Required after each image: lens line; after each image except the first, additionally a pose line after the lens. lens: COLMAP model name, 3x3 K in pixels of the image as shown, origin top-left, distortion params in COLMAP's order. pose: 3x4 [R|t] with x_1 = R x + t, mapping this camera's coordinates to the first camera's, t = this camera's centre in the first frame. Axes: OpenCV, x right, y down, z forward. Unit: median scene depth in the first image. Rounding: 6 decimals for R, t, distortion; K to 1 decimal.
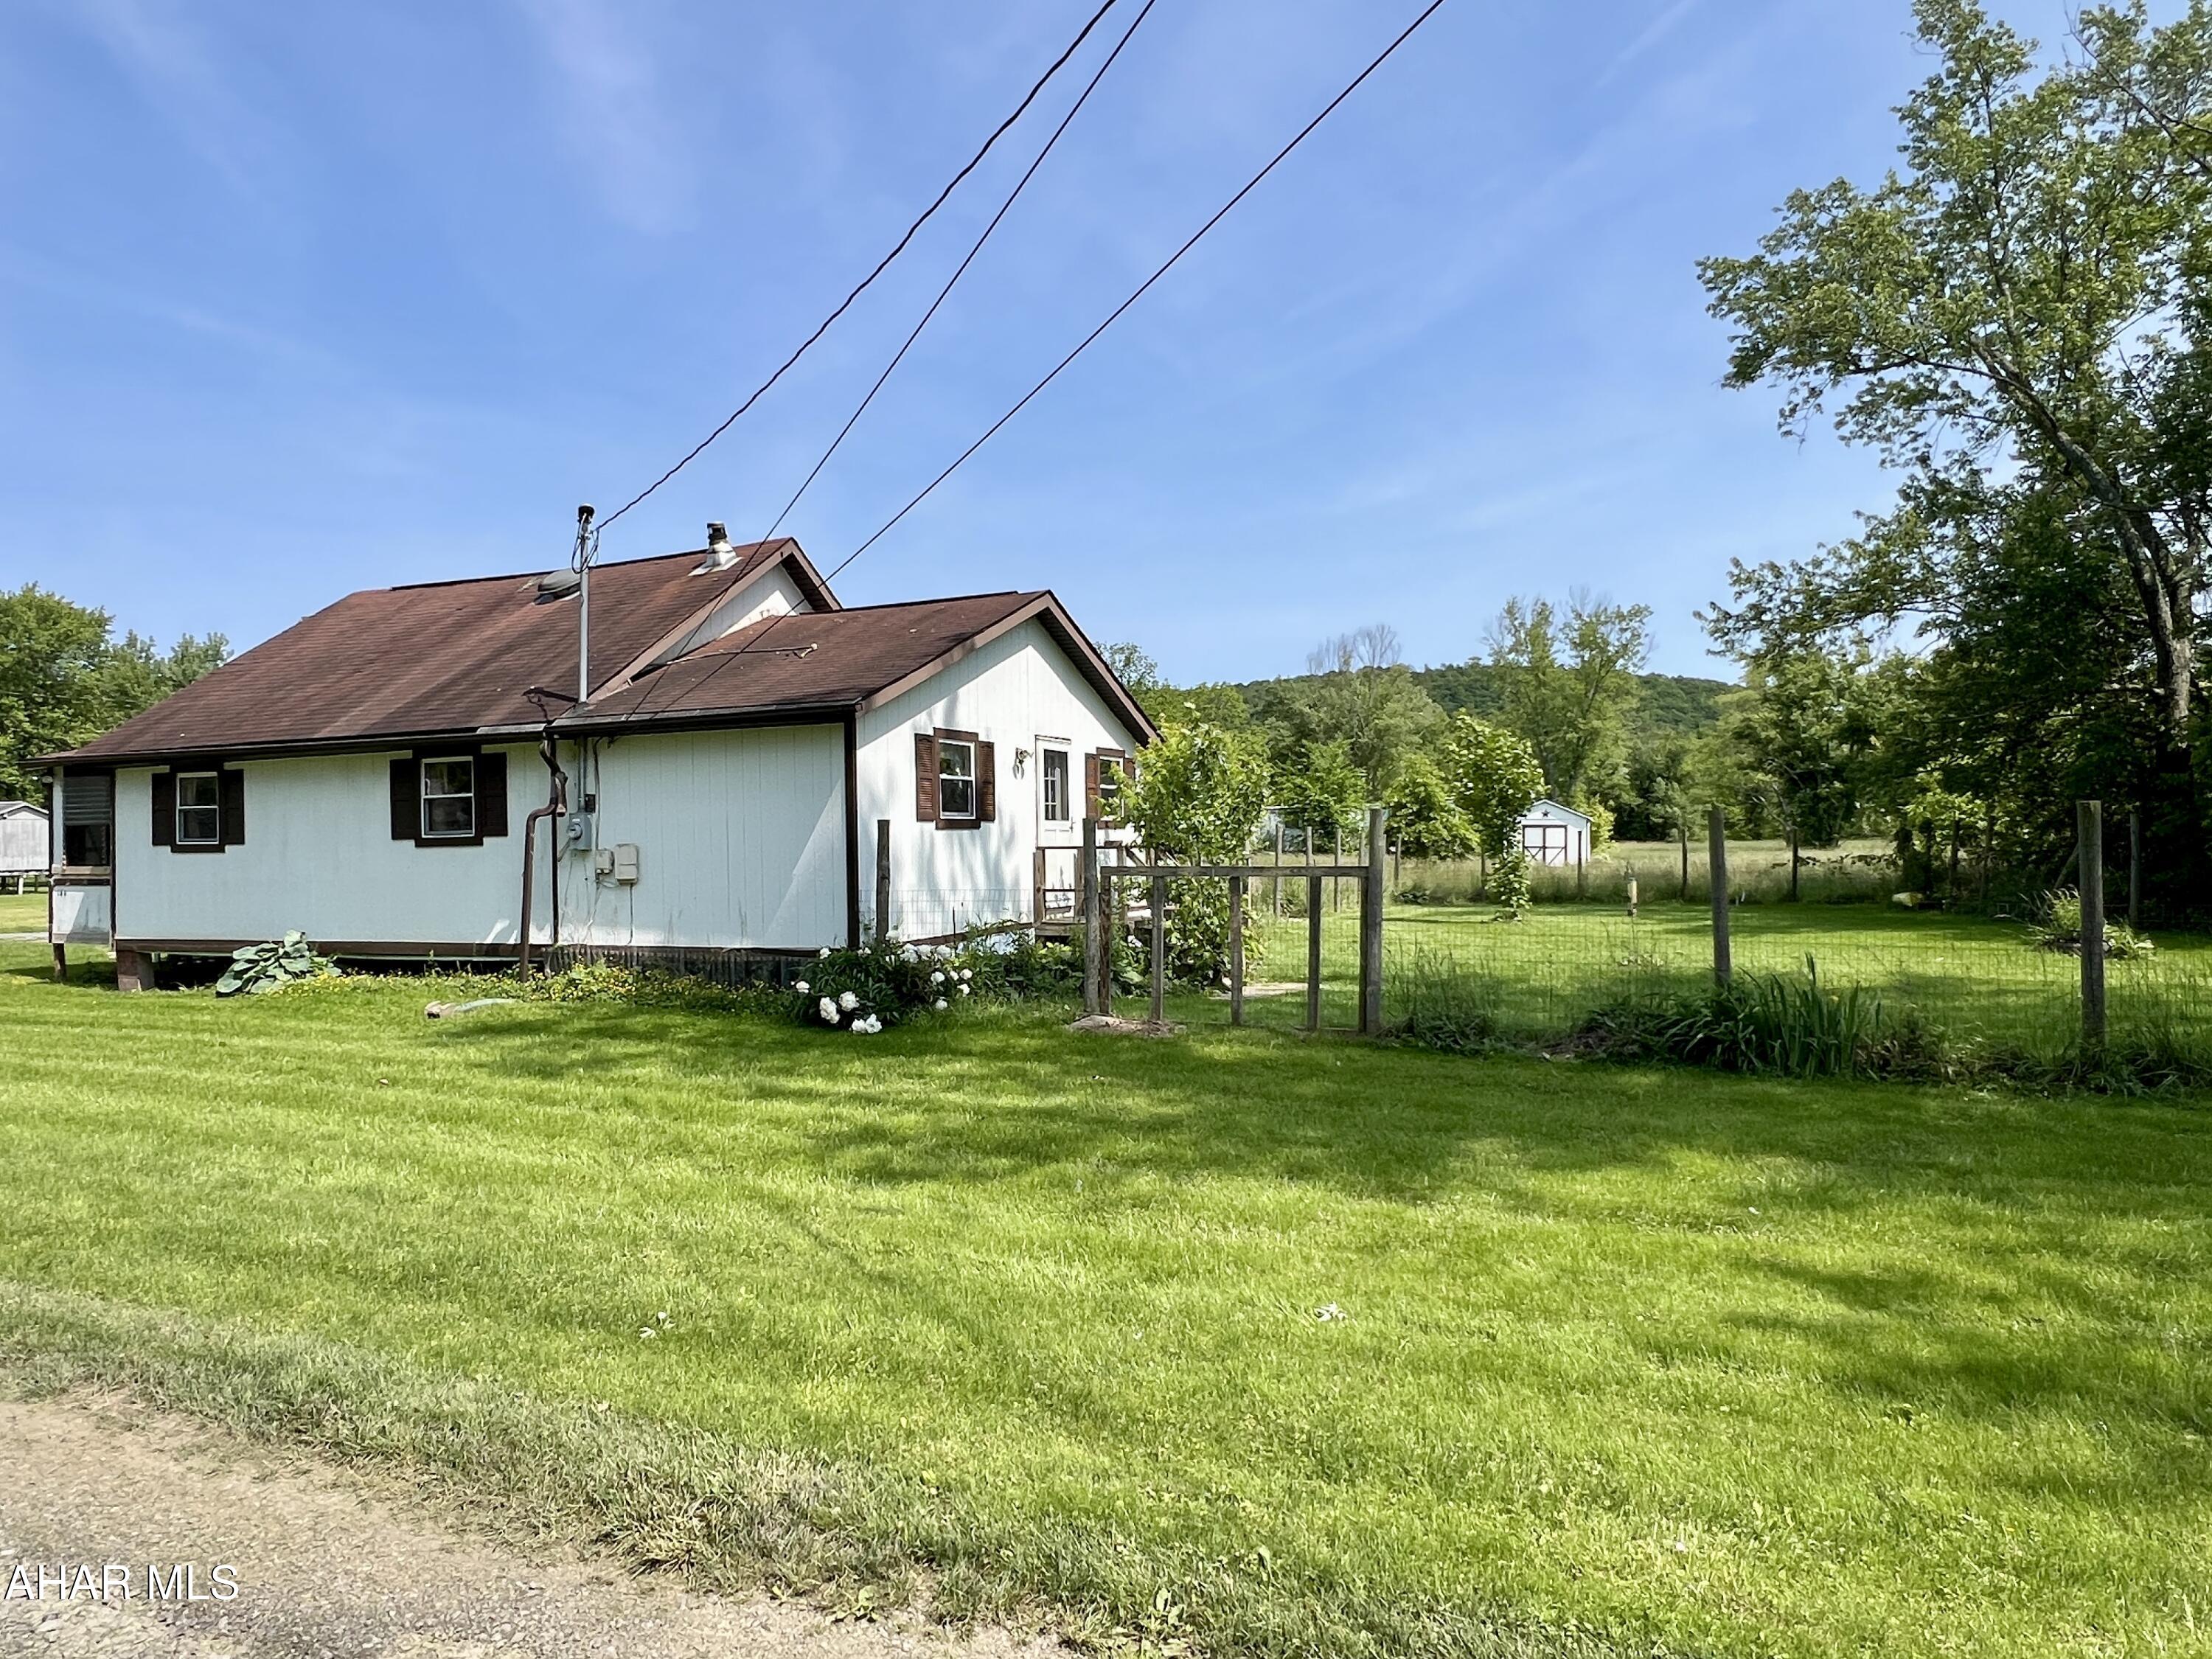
lens RADIAL K [[1373.9, 0, 1106.5], [0, 1373.9, 831.7], [0, 0, 1]] dist [-0.001038, -0.006481]
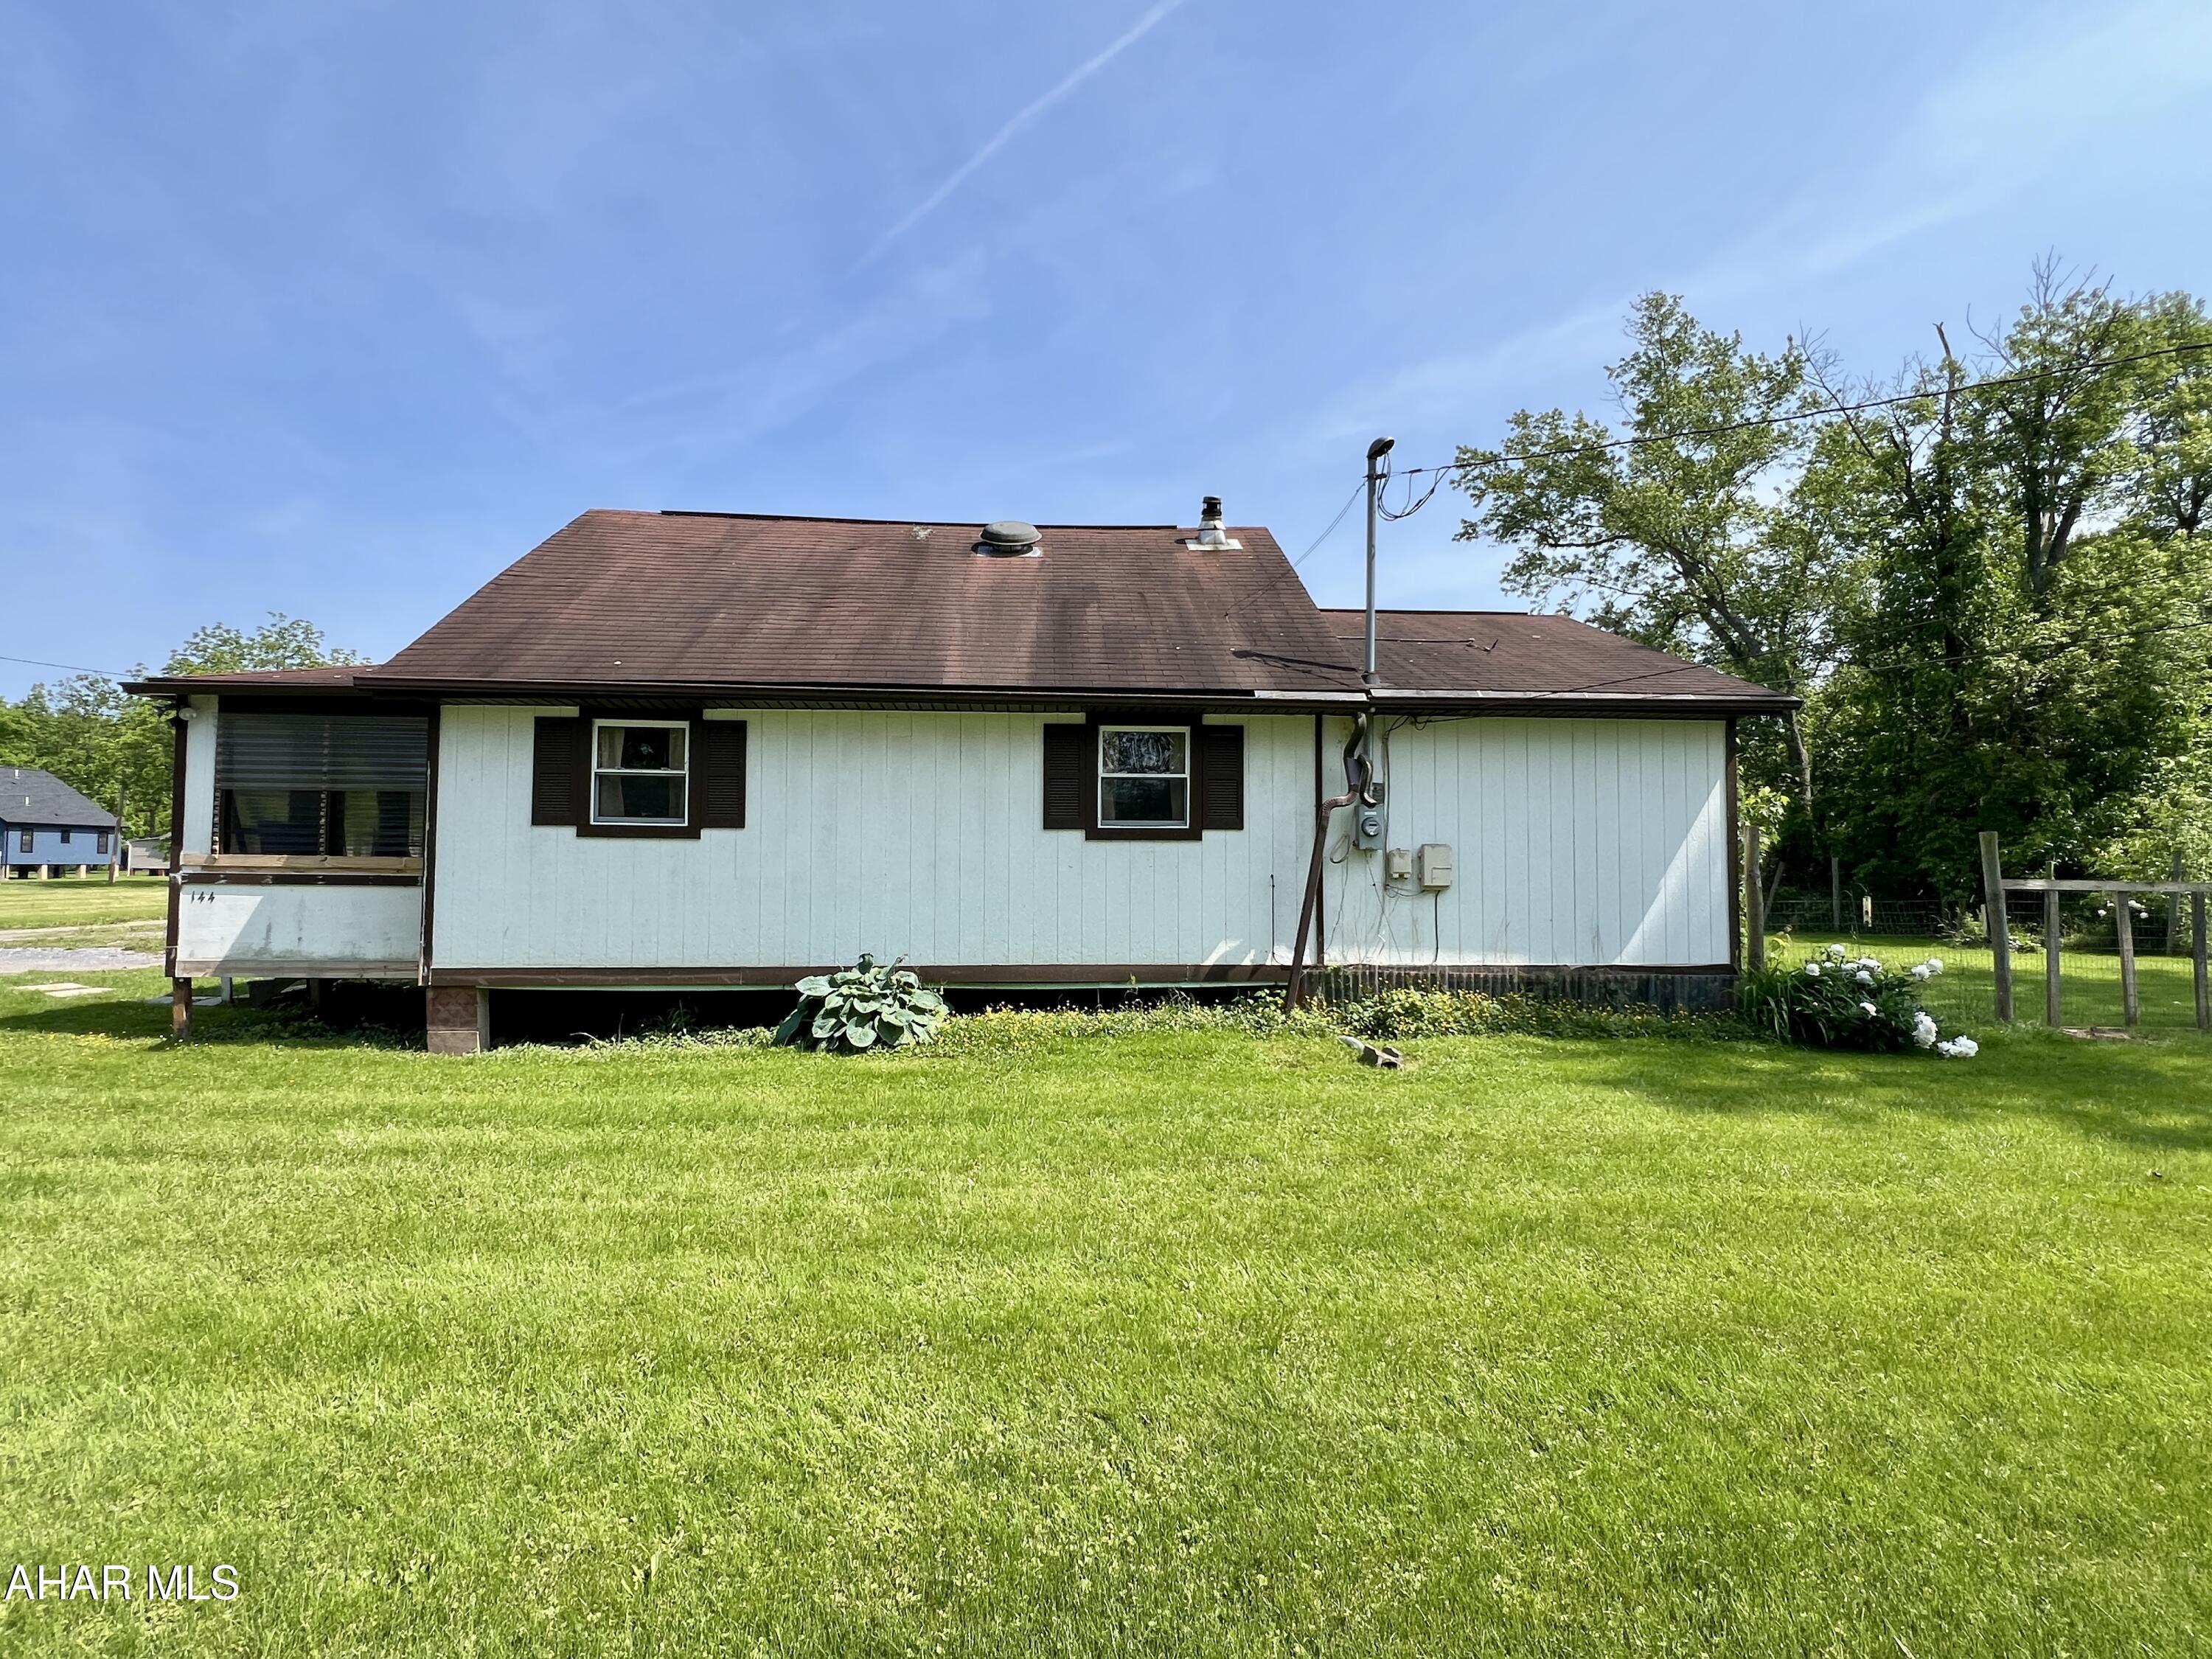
lens RADIAL K [[1053.4, 0, 1107.1], [0, 1053.4, 821.0], [0, 0, 1]] dist [-0.003849, -0.000217]
pose [[0.889061, 0.041746, 0.455882, -0.743614], [-0.025398, 0.998798, -0.041930, 0.024540], [-0.457084, 0.025700, 0.889052, 0.465832]]
